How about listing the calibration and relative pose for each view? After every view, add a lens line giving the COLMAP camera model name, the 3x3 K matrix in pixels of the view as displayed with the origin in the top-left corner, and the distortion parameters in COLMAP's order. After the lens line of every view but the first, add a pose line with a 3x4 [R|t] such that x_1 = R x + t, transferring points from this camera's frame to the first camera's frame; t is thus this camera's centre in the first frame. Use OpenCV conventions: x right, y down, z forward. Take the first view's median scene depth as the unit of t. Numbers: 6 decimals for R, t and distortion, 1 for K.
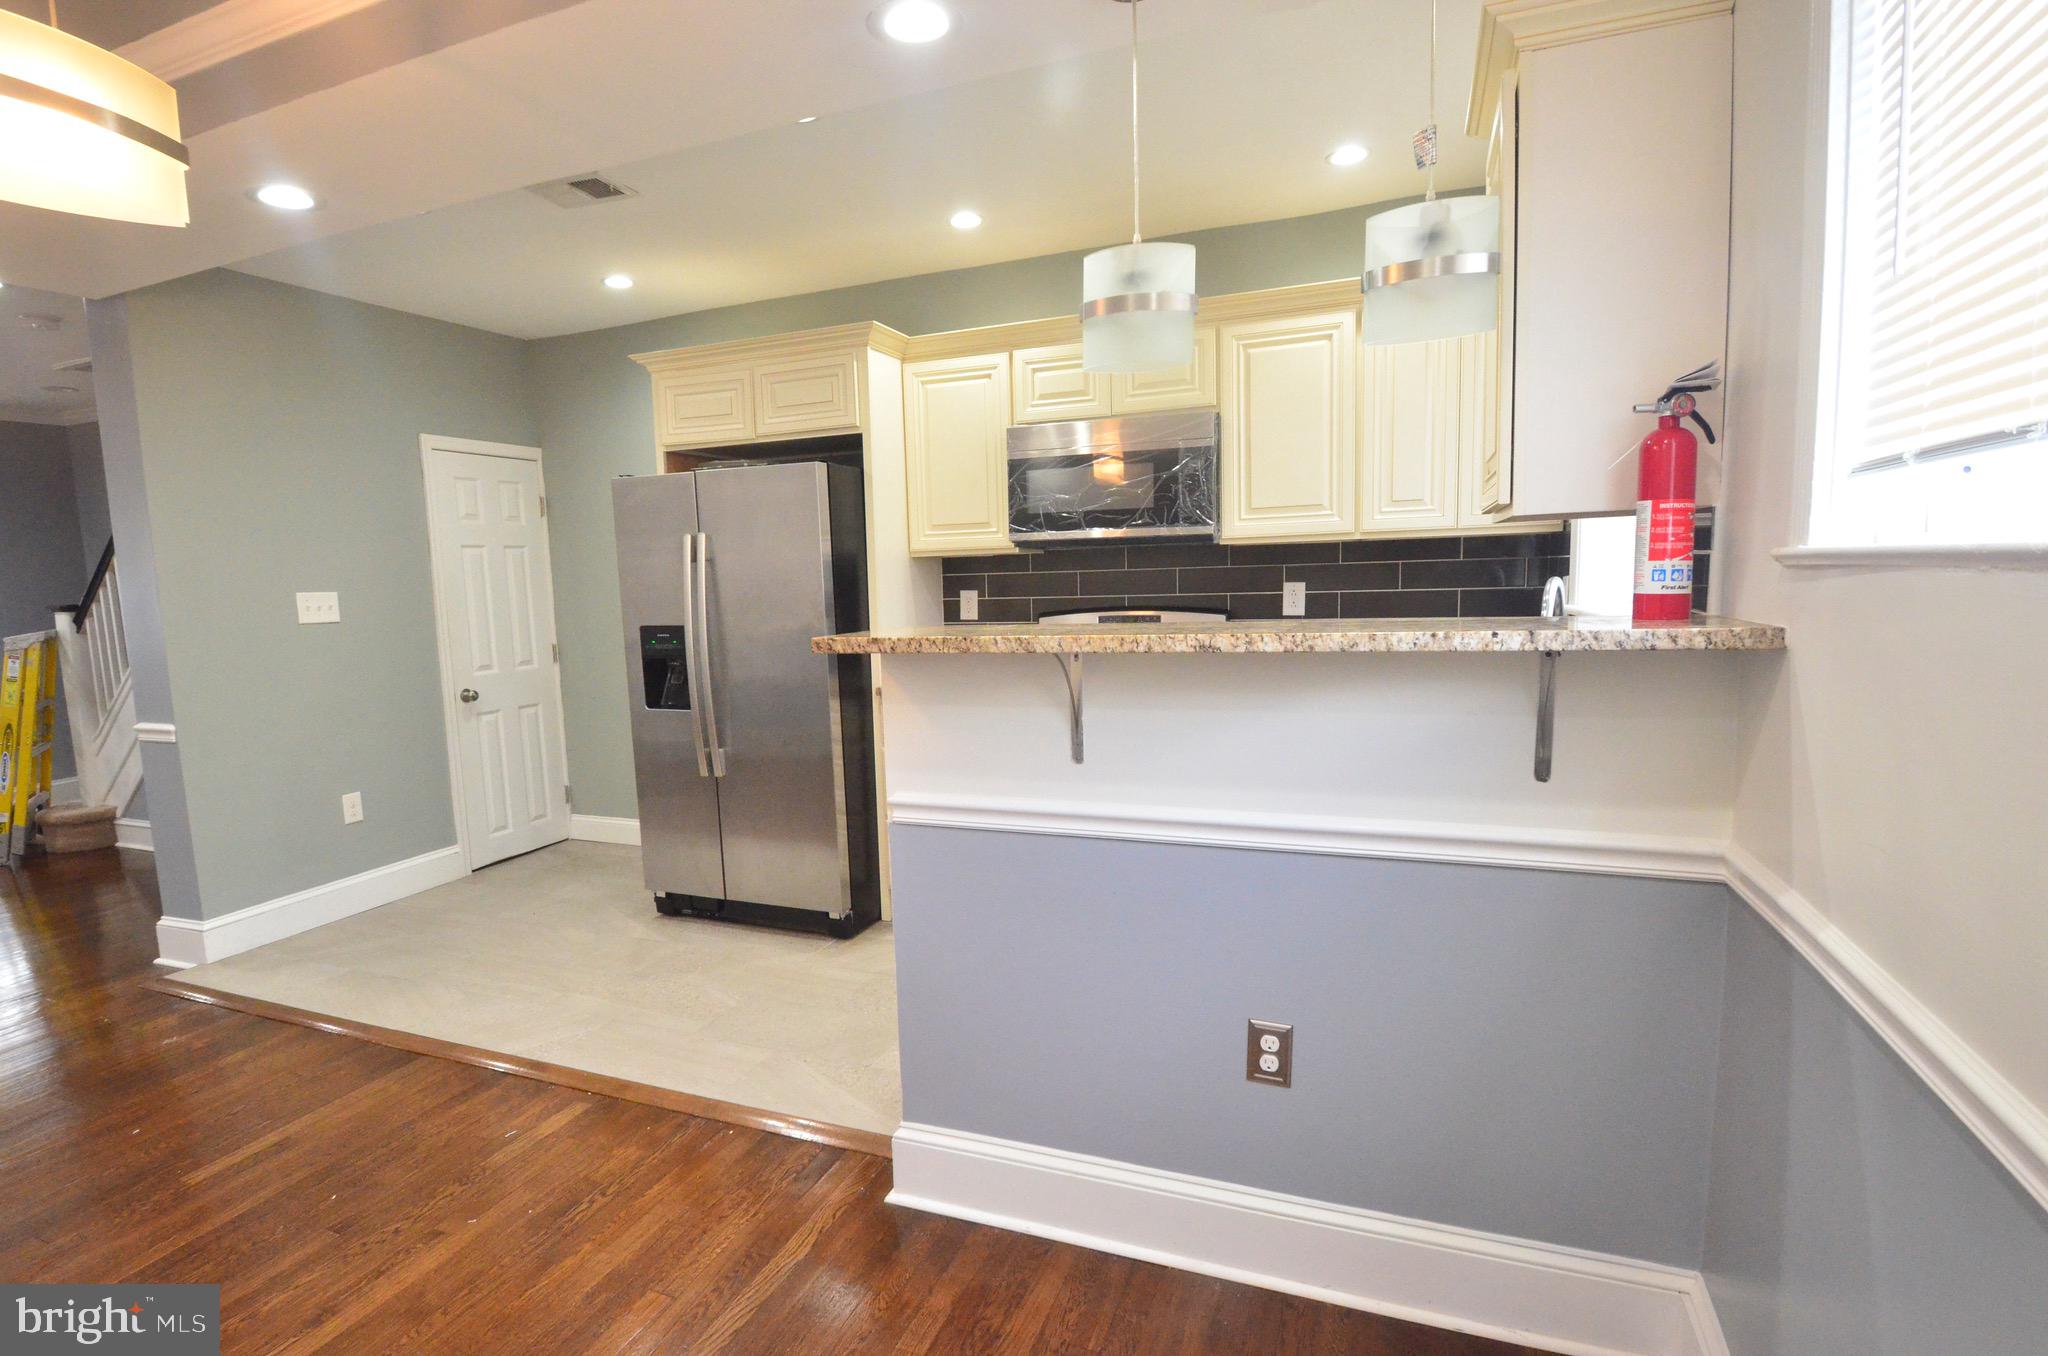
lens RADIAL K [[1022.2, 0, 977.6], [0, 1022.2, 706.1], [0, 0, 1]] dist [-0.002201, -0.015184]
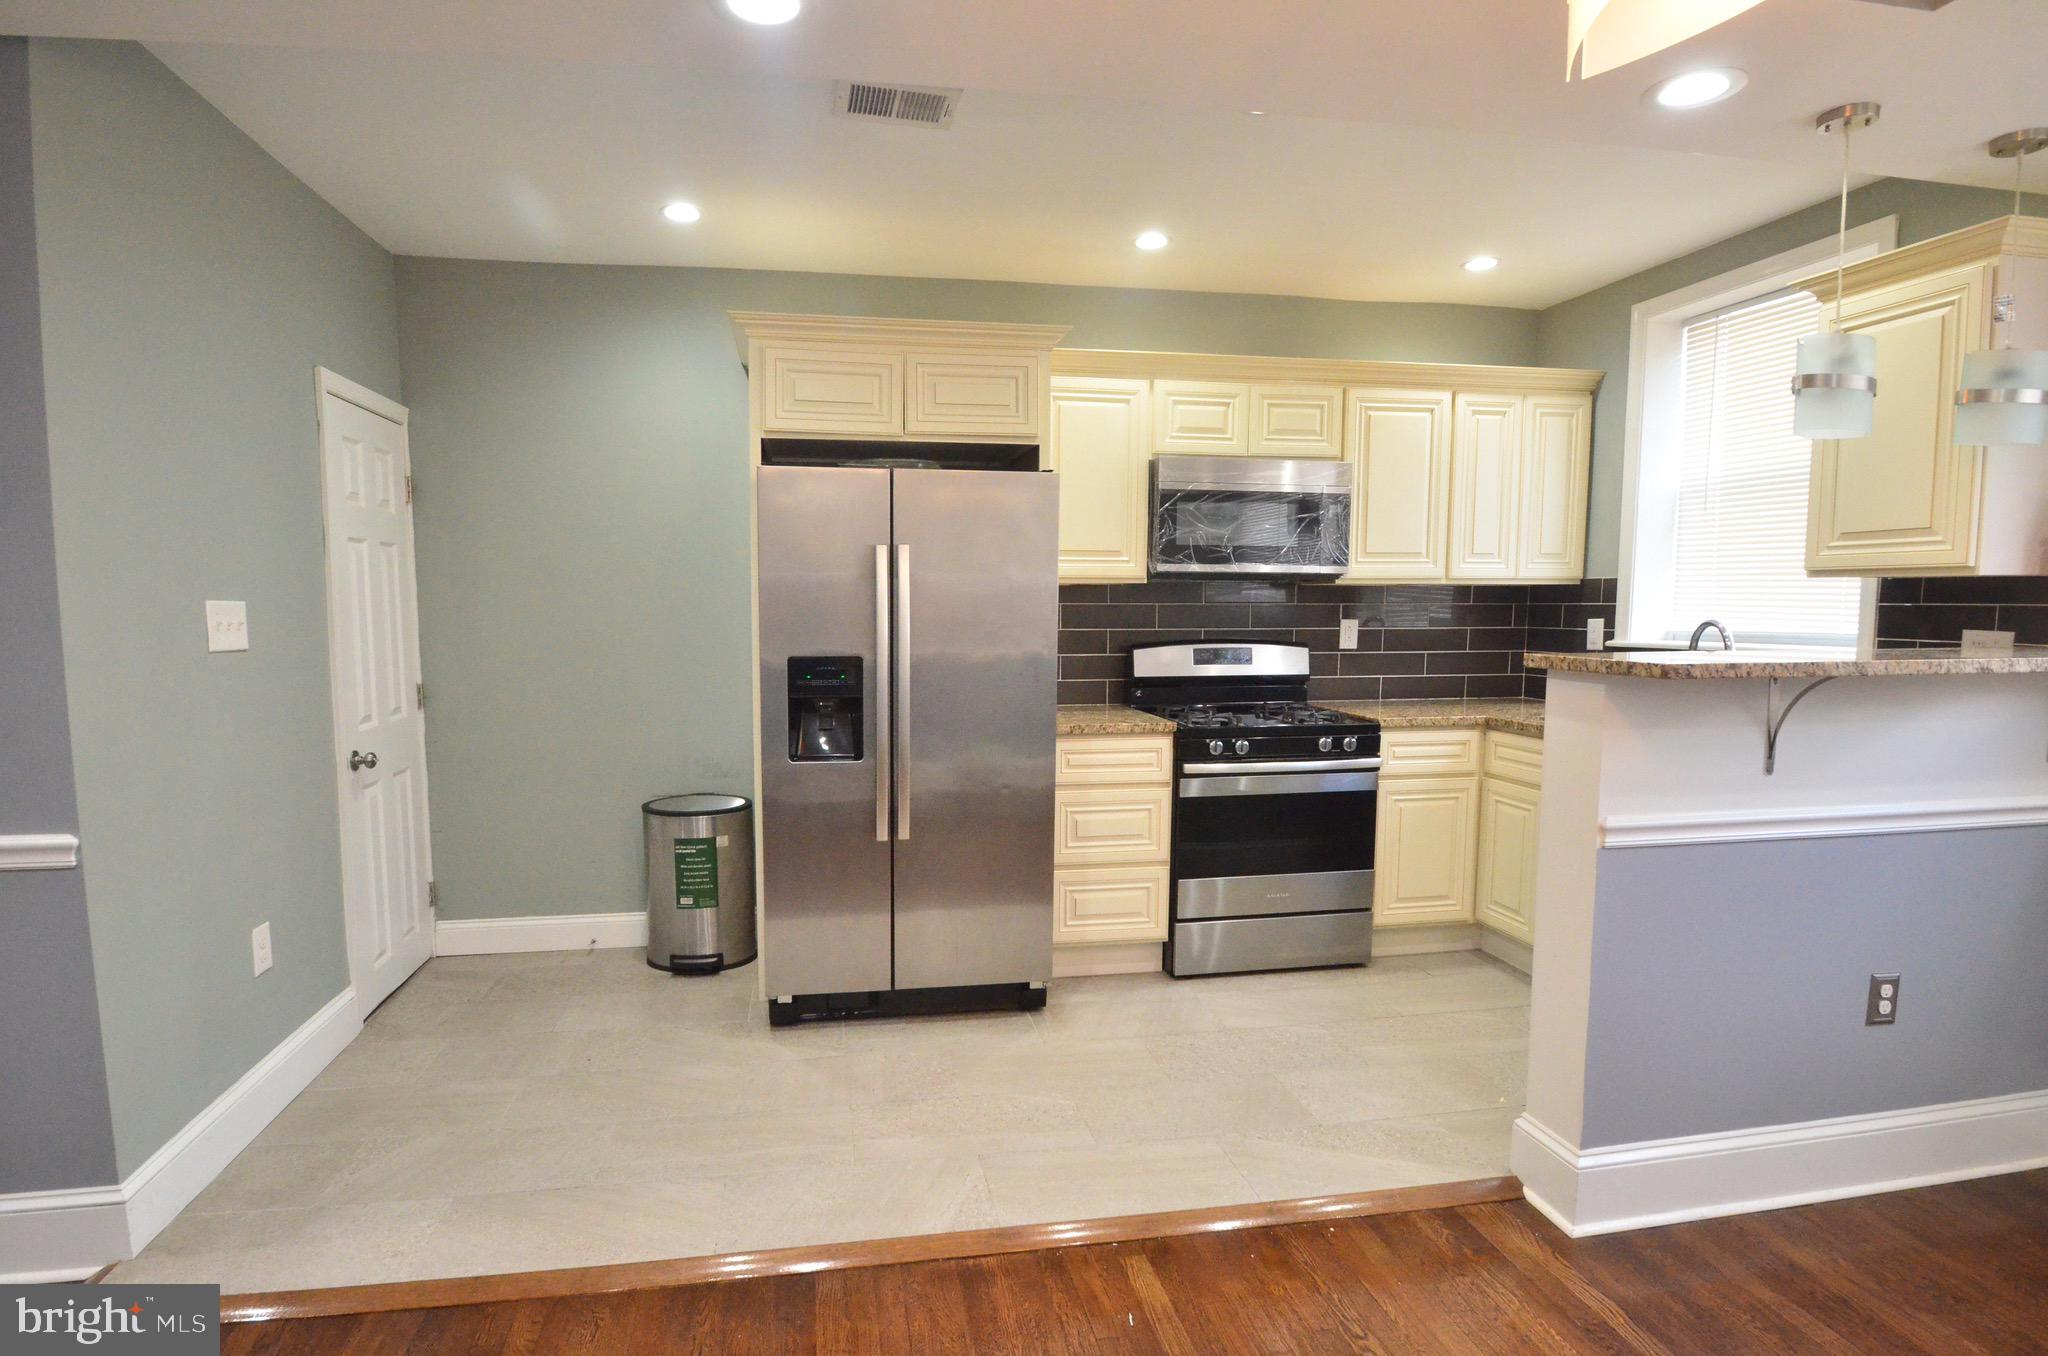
lens RADIAL K [[1022.2, 0, 977.6], [0, 1022.2, 706.1], [0, 0, 1]] dist [-0.002201, -0.015184]
pose [[0.845932, -0.022845, 0.532801, -0.647198], [0.042847, 0.998764, -0.025204, -0.015105], [-0.531566, 0.044150, 0.845865, 0.271149]]
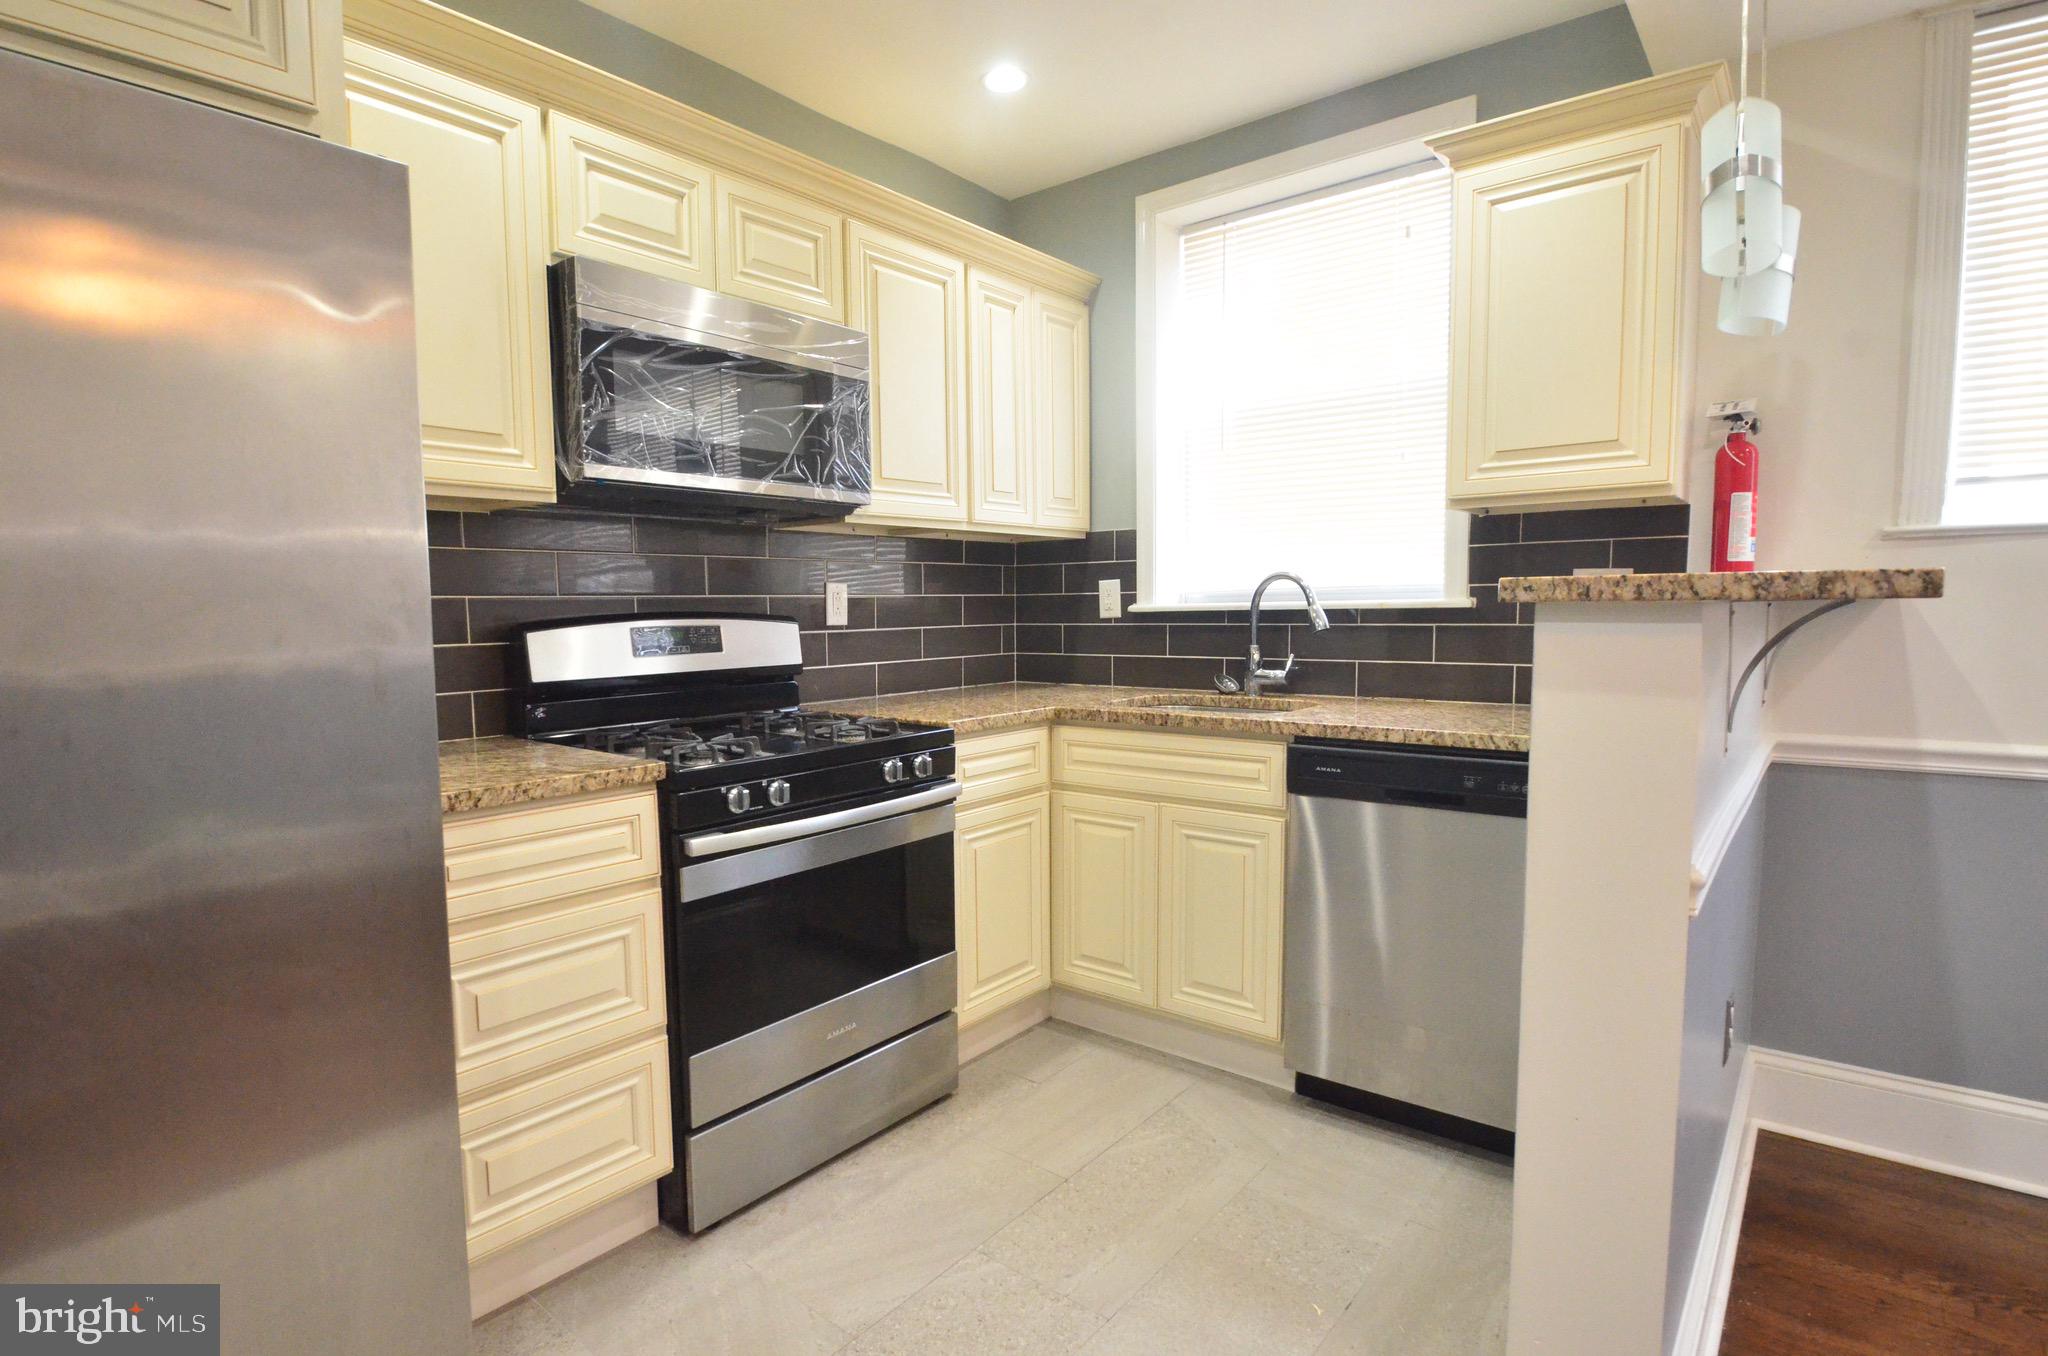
lens RADIAL K [[1022.2, 0, 977.6], [0, 1022.2, 706.1], [0, 0, 1]] dist [-0.002201, -0.015184]
pose [[0.301753, -0.066322, 0.951076, -0.409373], [0.126388, 0.991556, 0.029044, -0.037743], [-0.944971, 0.111441, 0.307588, 0.676405]]
